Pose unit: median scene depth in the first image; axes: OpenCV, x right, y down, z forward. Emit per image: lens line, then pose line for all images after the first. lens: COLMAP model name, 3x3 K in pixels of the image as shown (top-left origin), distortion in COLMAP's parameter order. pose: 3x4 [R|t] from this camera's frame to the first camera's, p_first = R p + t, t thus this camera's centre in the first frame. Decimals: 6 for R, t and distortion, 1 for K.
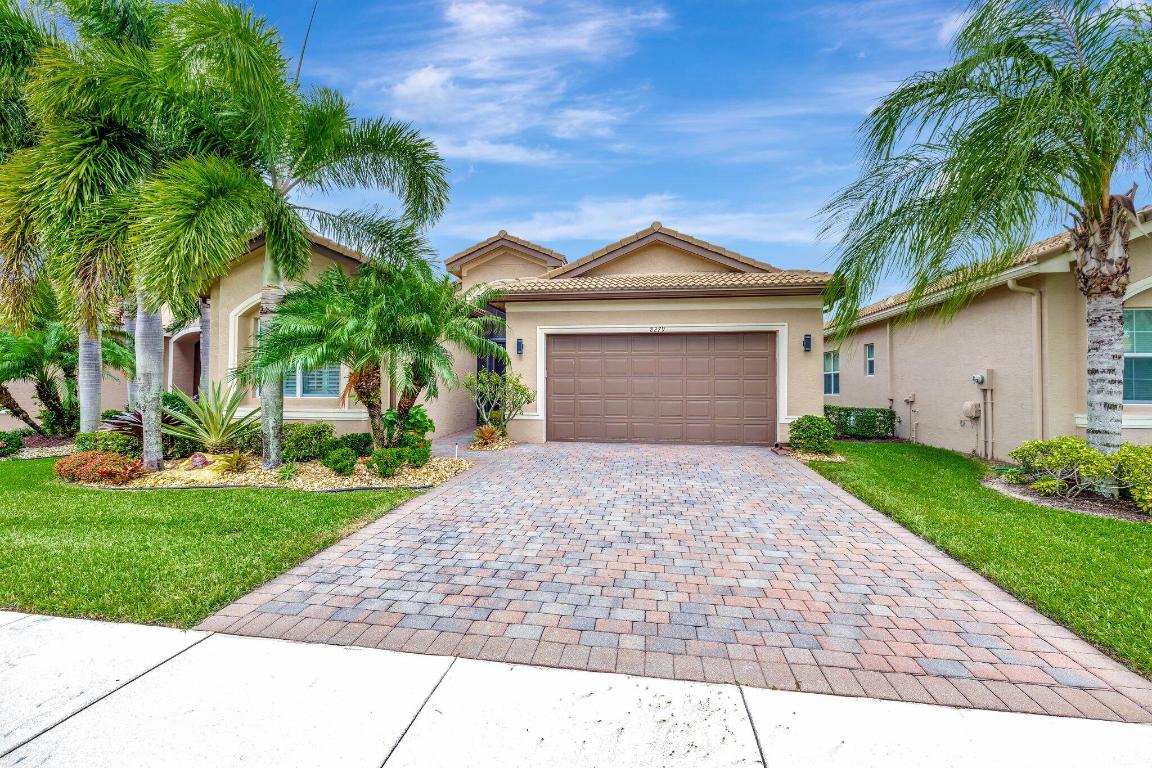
lens RADIAL K [[487.5, 0, 576.9], [0, 487.5, 368.0], [0, 0, 1]] dist [0.000940, 0.000257]
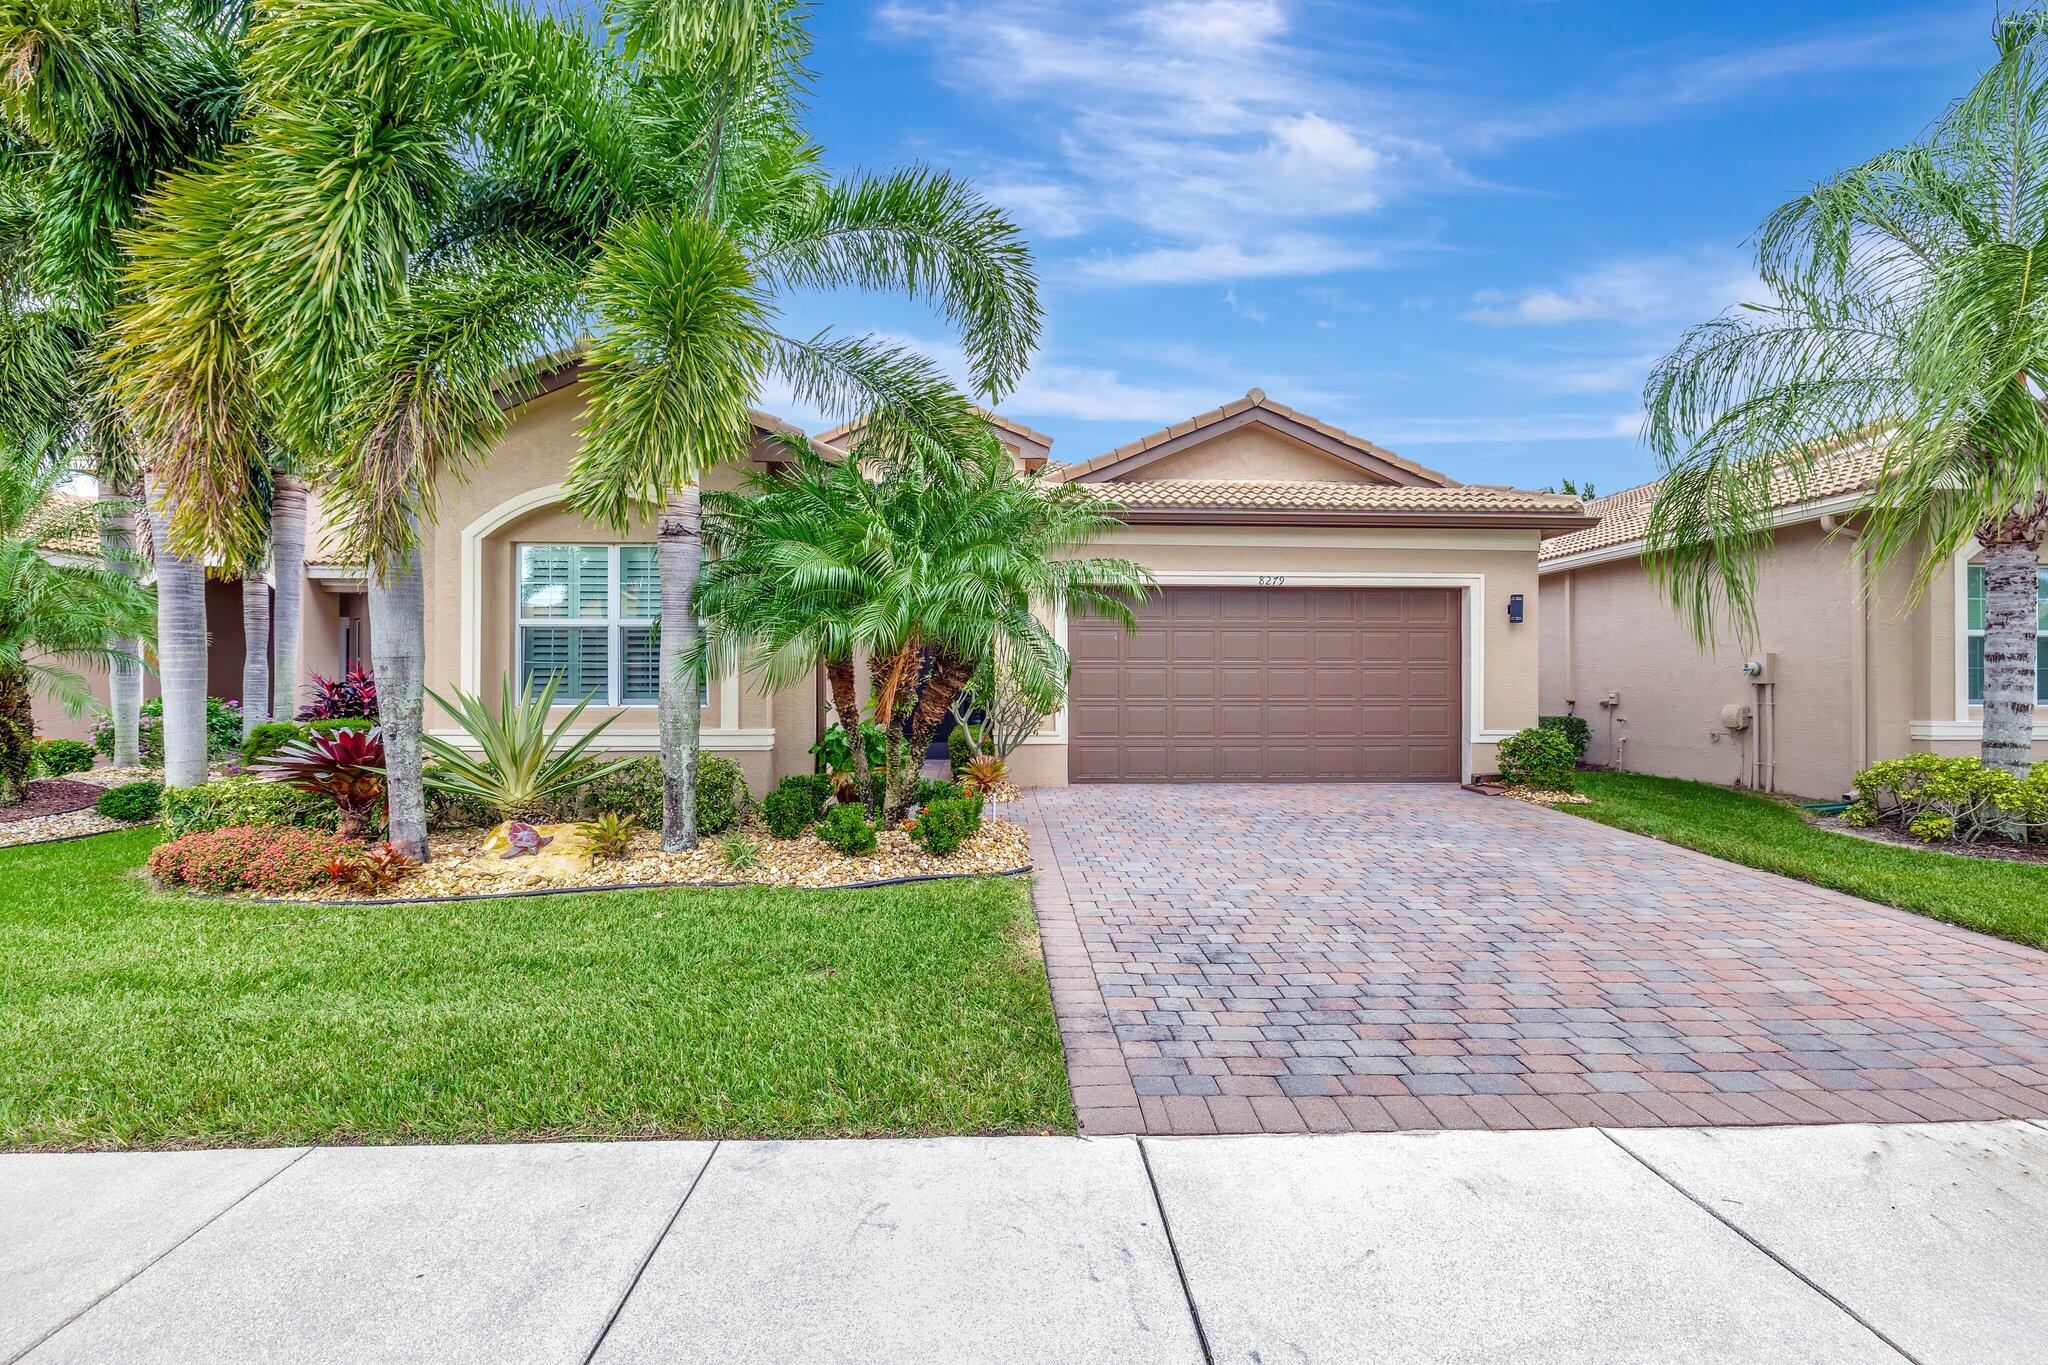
lens RADIAL K [[920.8, 0, 1027.0], [0, 920.8, 661.5], [0, 0, 1]] dist [-0.003181, 0.000007]
pose [[0.979693, 0.001358, 0.200498, -0.517048], [-0.004277, 0.999891, 0.014129, 0.000716], [-0.200457, -0.014700, 0.979592, 0.014662]]
